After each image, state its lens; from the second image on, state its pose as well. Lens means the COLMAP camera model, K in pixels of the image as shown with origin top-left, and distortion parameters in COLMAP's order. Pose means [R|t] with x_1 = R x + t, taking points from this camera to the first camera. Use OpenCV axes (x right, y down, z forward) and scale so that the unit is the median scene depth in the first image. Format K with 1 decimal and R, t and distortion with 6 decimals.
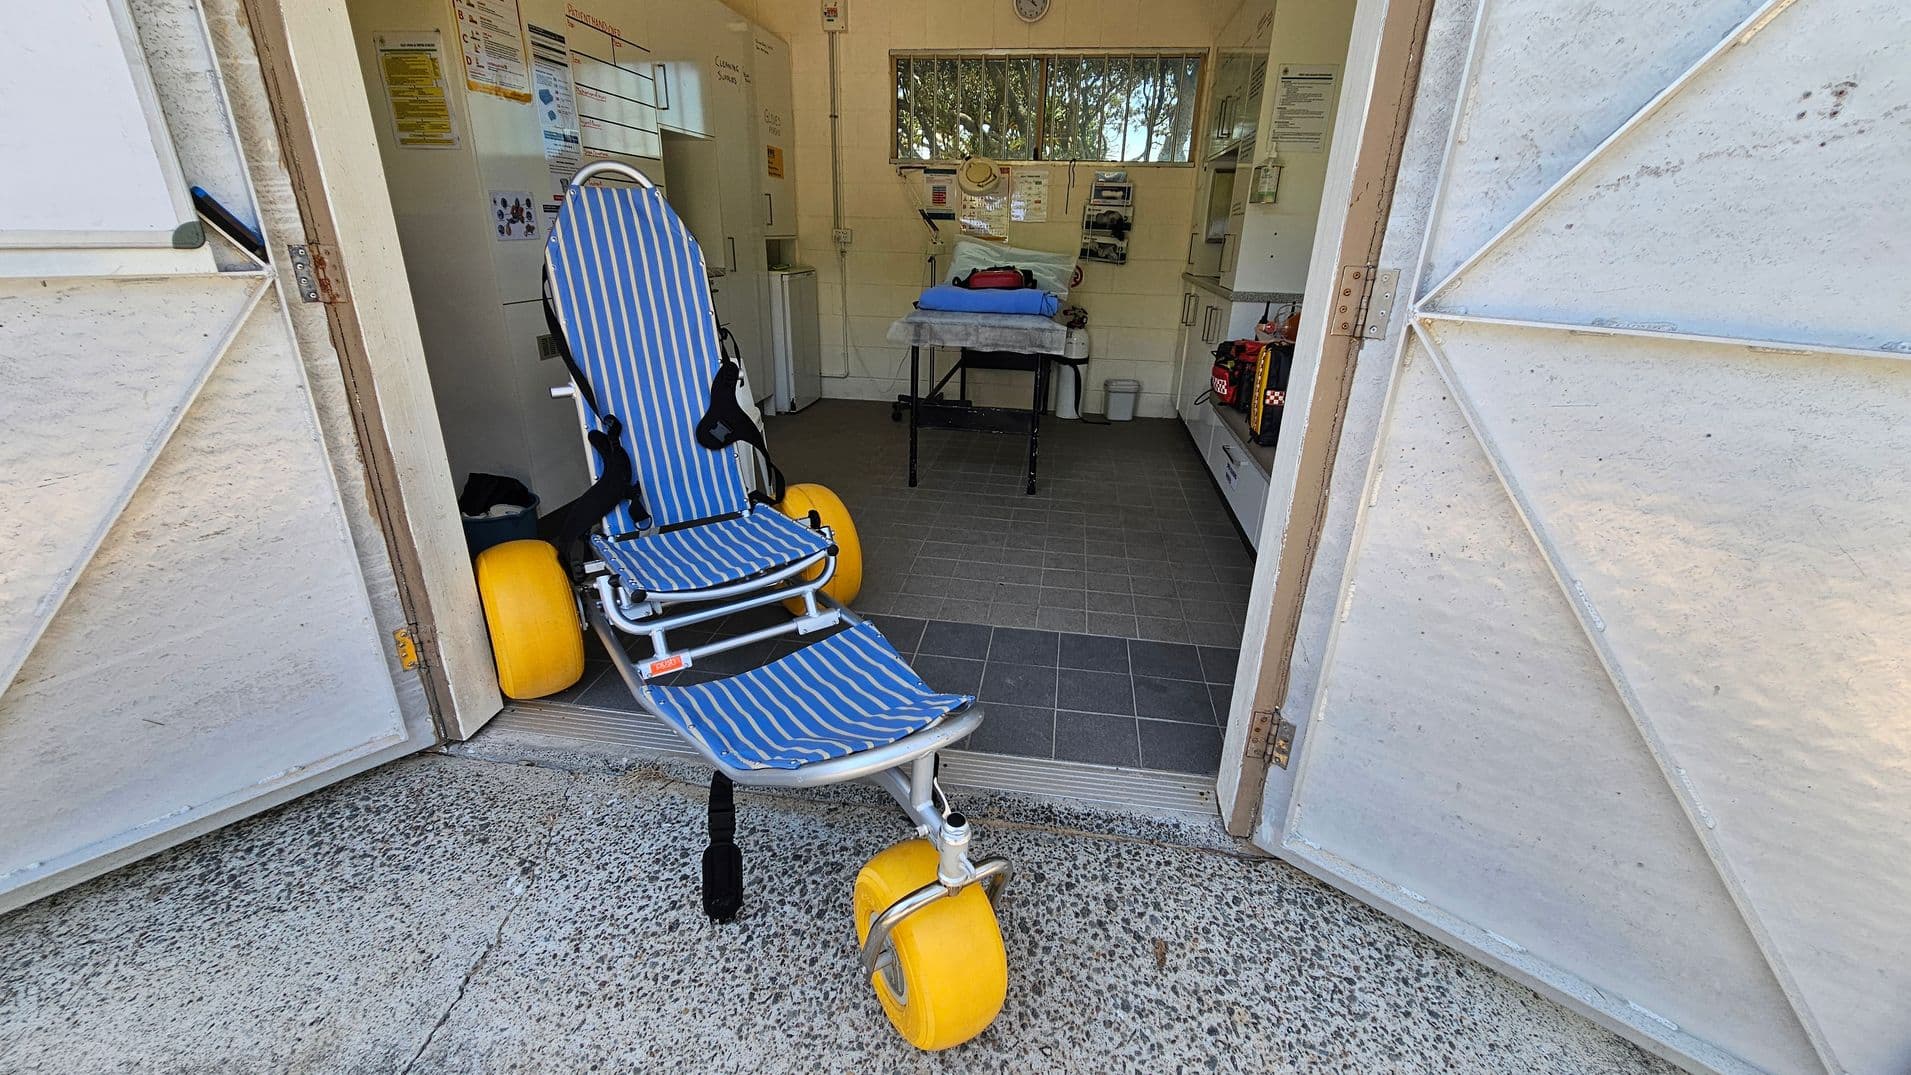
lens RADIAL K [[785.9, 0, 946.4], [0, 785.9, 536.6], [0, 0, 1]] dist [-0.008658, 0.004297]
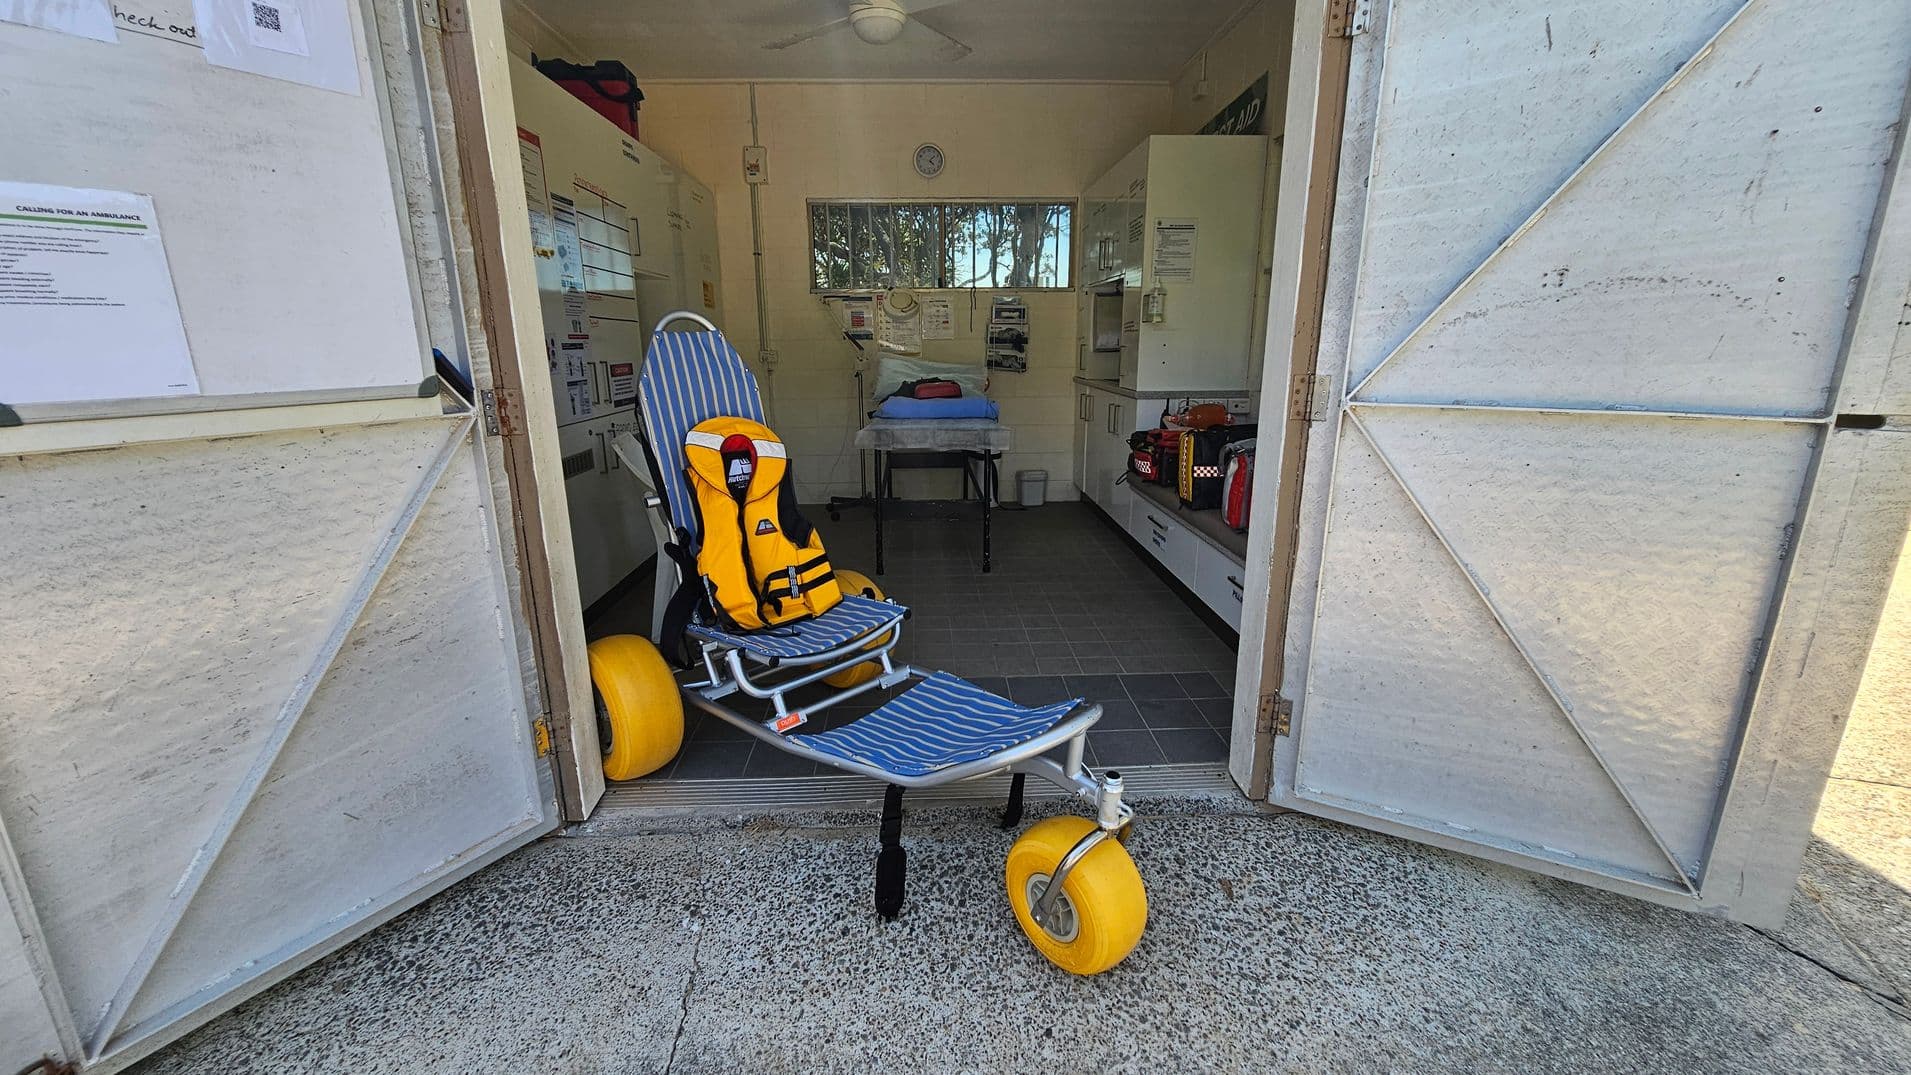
lens RADIAL K [[787.7, 0, 948.6], [0, 787.7, 539.1], [0, 0, 1]] dist [-0.002457, -0.000138]
pose [[0.980818, -0.077143, 0.179010, -0.348550], [0.098918, 0.988302, -0.116082, 0.061598], [-0.167961, 0.131563, 0.976975, -0.257682]]
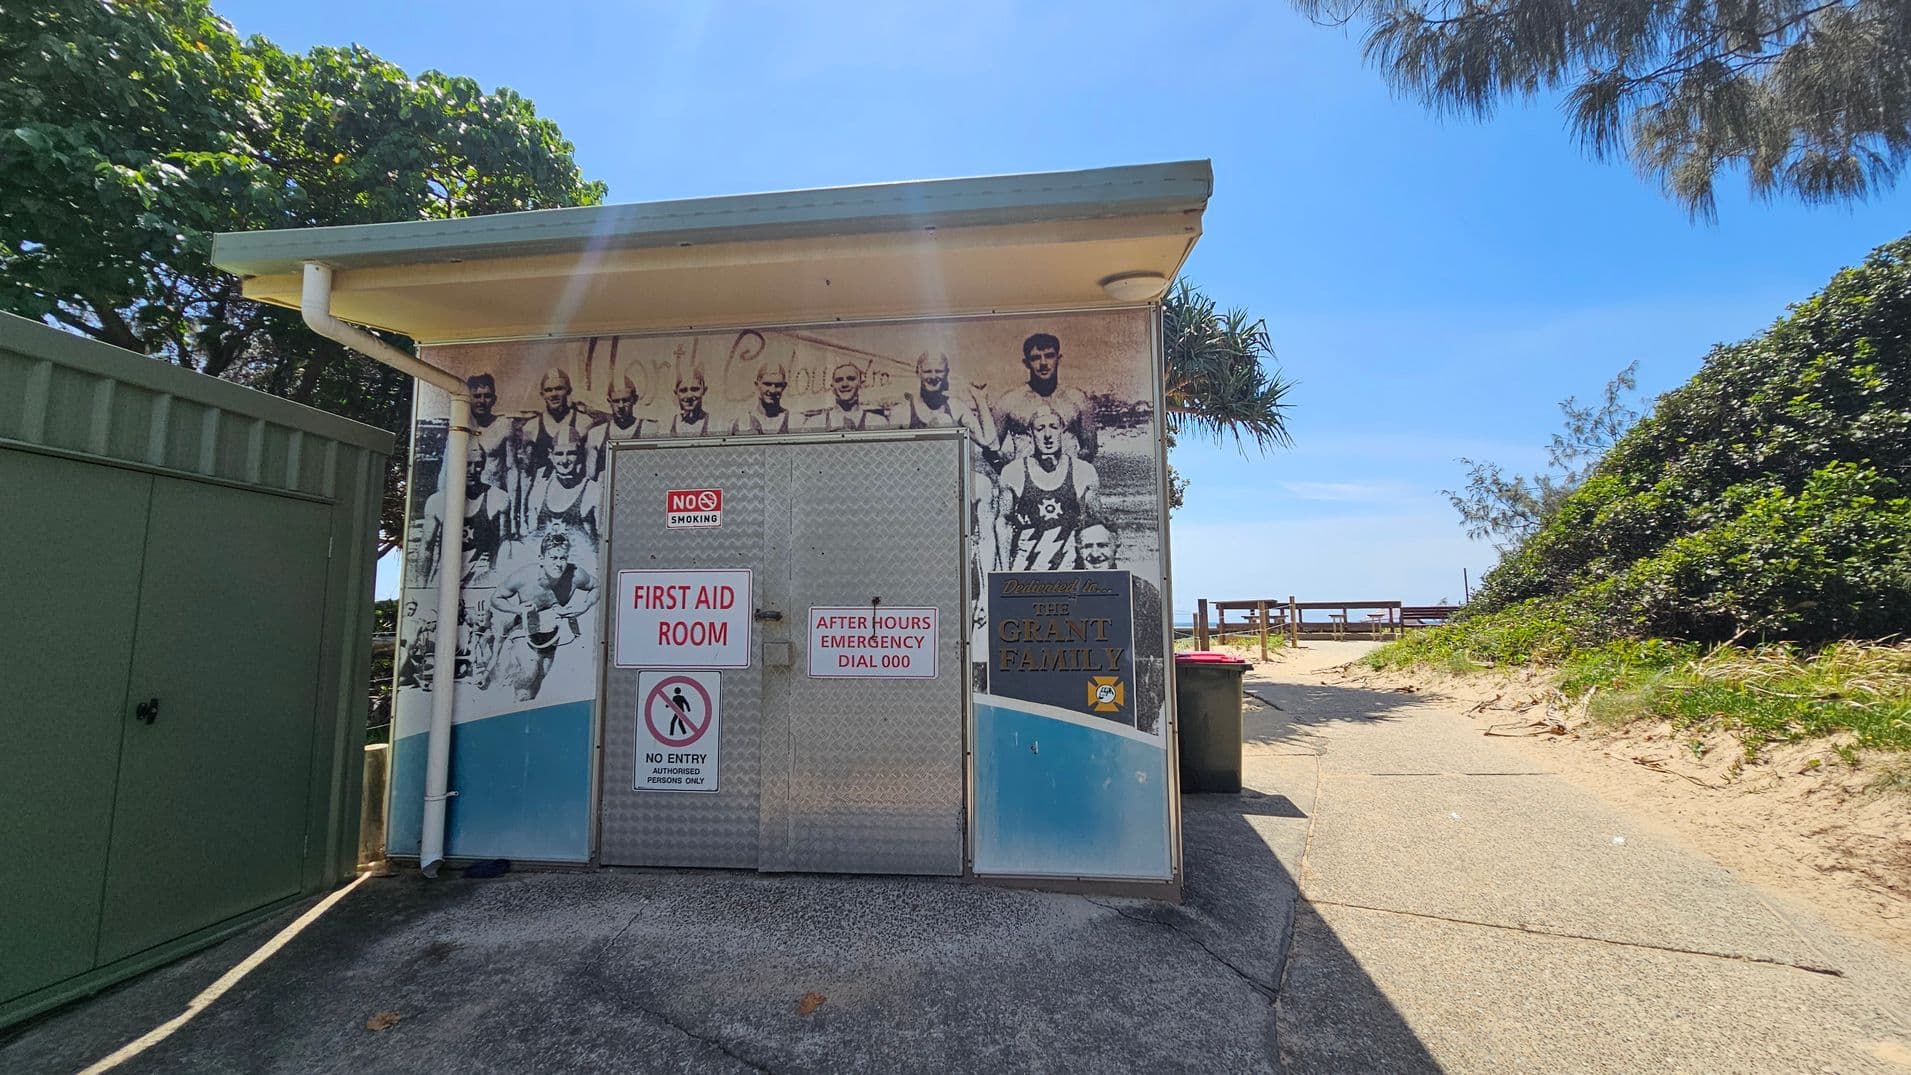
lens RADIAL K [[773.3, 0, 945.1], [0, 773.3, 533.0], [0, 0, 1]] dist [-0.005467, -0.000249]
pose [[0.998873, -0.022260, 0.041918, 0.275704], [0.039435, 0.880713, -0.472006, 0.607602], [-0.026410, 0.473128, 0.880598, -1.581524]]
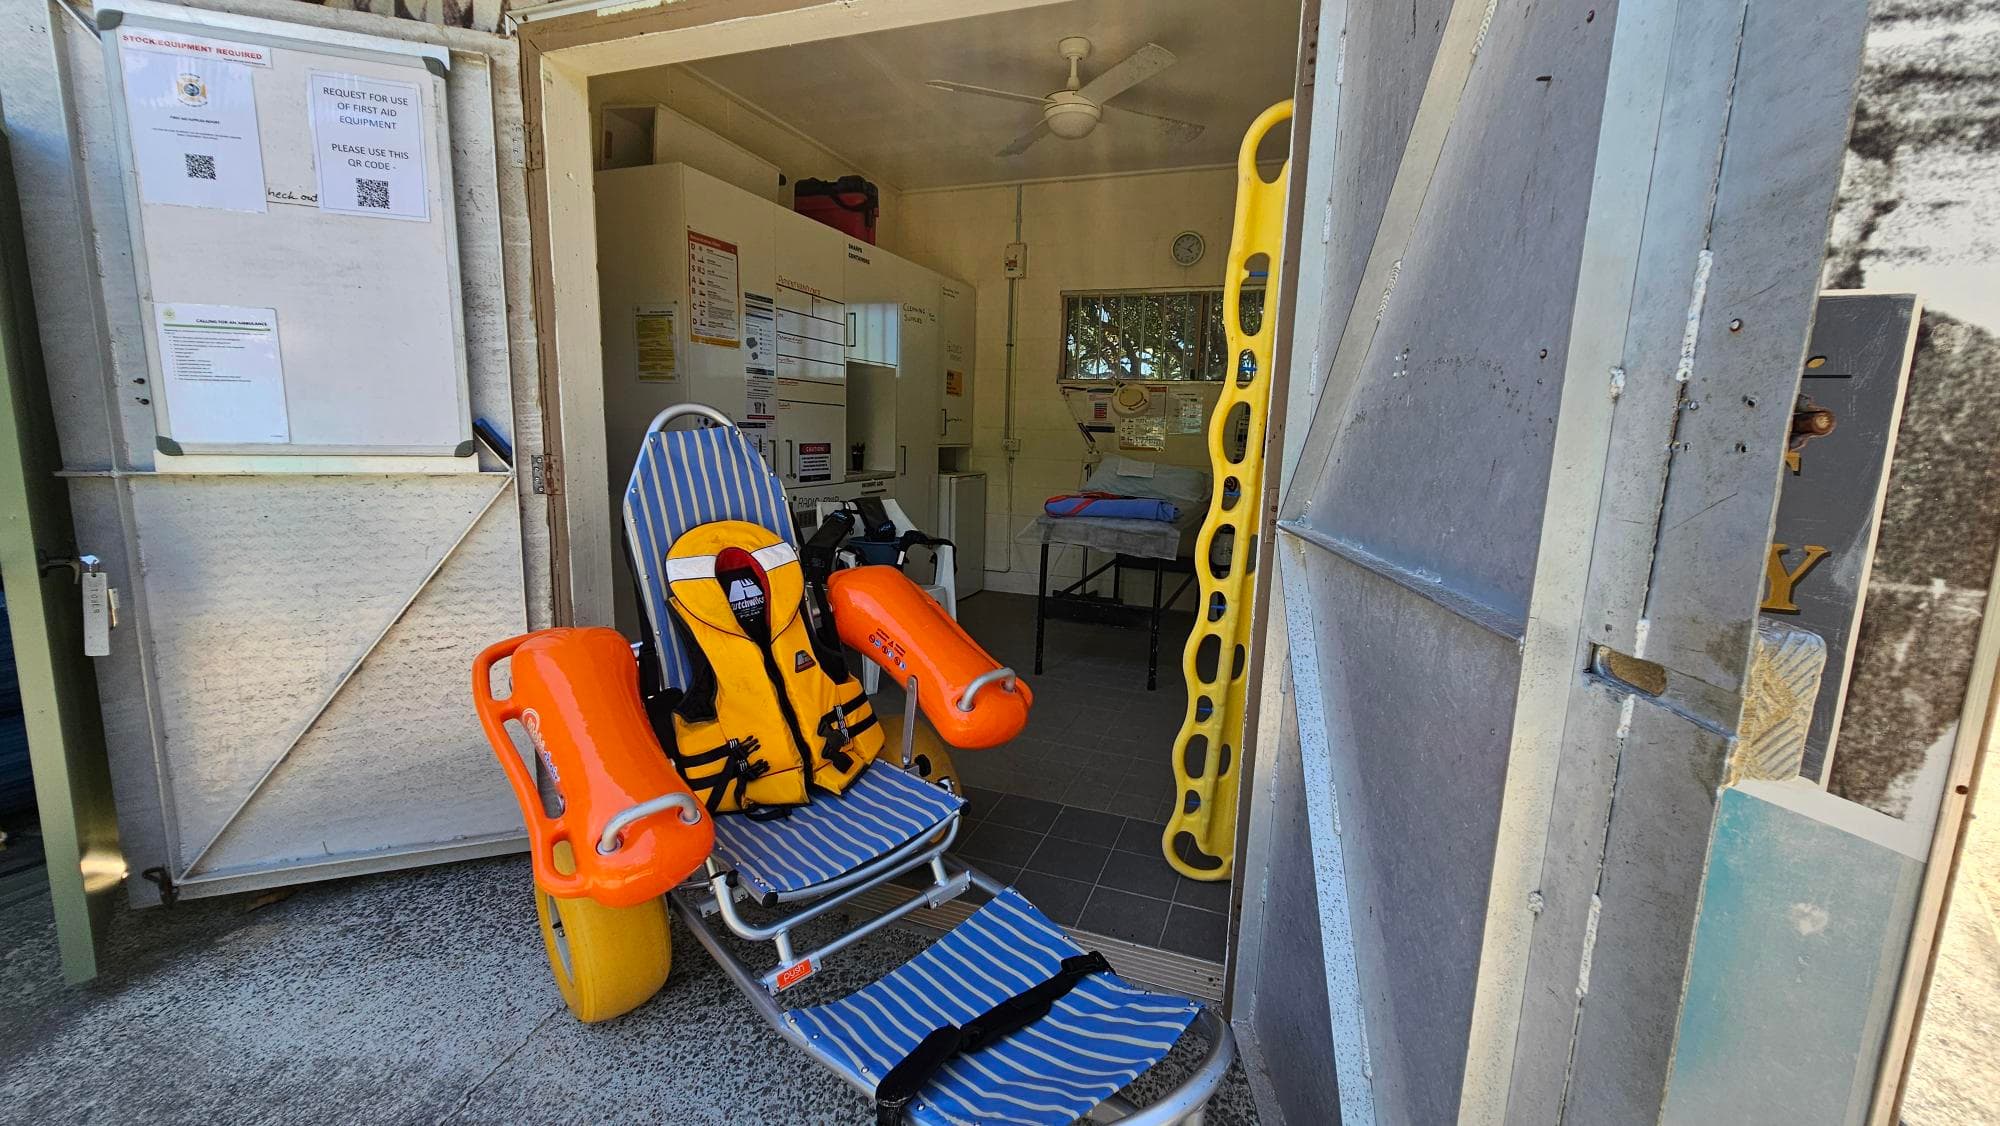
lens RADIAL K [[822.5, 0, 990.5], [0, 822.5, 562.0], [0, 0, 1]] dist [-0.008658, 0.004297]
pose [[0.977312, 0.042167, -0.207563, 0.281053], [-0.086133, 0.974414, -0.207603, 0.053228], [0.193498, 0.220771, 0.955939, -0.215927]]
